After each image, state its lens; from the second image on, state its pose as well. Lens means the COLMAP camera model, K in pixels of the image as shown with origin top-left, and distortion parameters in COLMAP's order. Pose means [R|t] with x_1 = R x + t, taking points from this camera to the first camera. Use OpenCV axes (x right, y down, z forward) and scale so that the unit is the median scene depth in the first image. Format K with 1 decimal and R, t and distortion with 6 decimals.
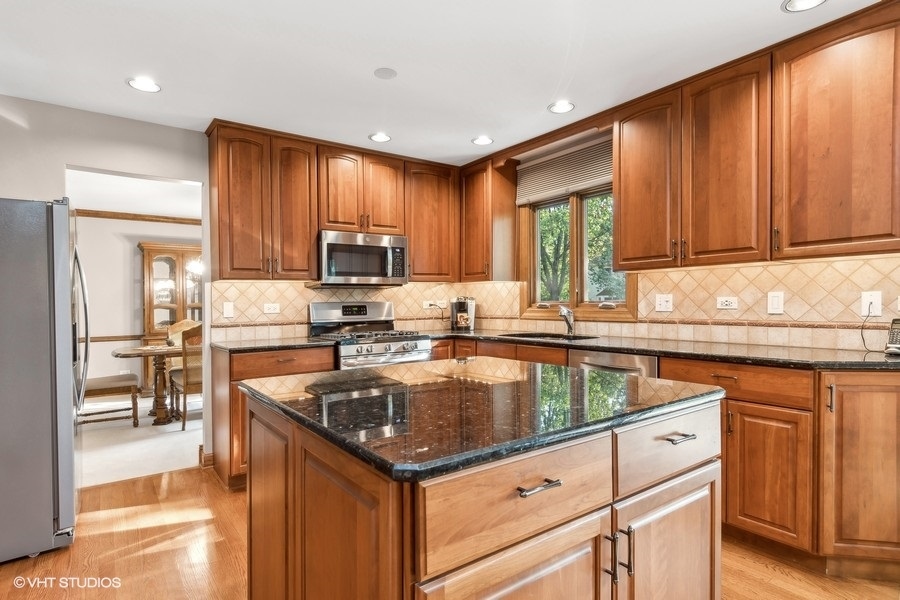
lens RADIAL K [[478.7, 0, 450.0], [0, 478.7, 300.0], [0, 0, 1]] dist [-0.003003, -0.000875]
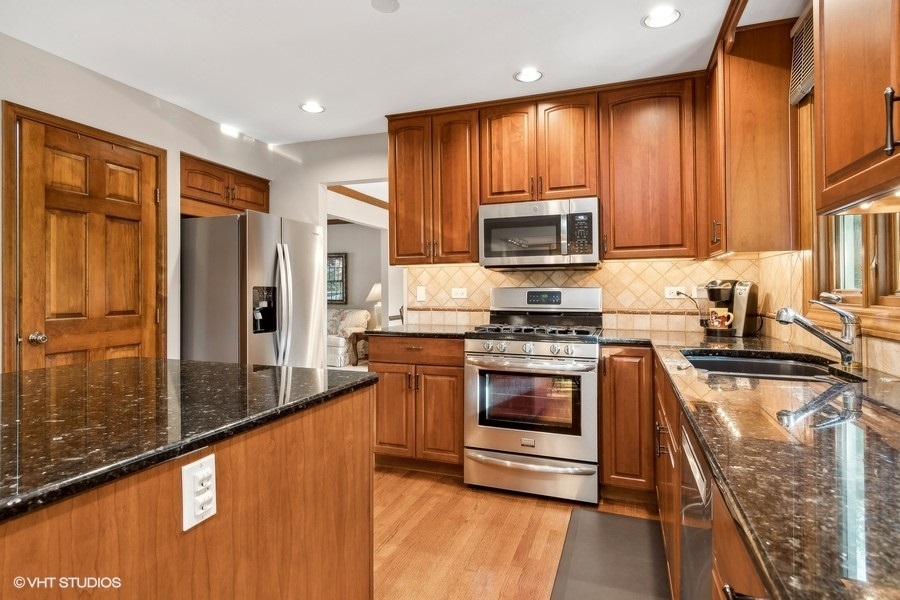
lens RADIAL K [[479.6, 0, 451.7], [0, 479.6, 283.7], [0, 0, 1]] dist [-0.000458, -0.000066]
pose [[0.547438, 0.003058, -0.836841, 0.439423], [-0.001920, 0.999995, 0.002398, -0.004255], [0.836844, 0.000294, 0.547441, 0.476425]]
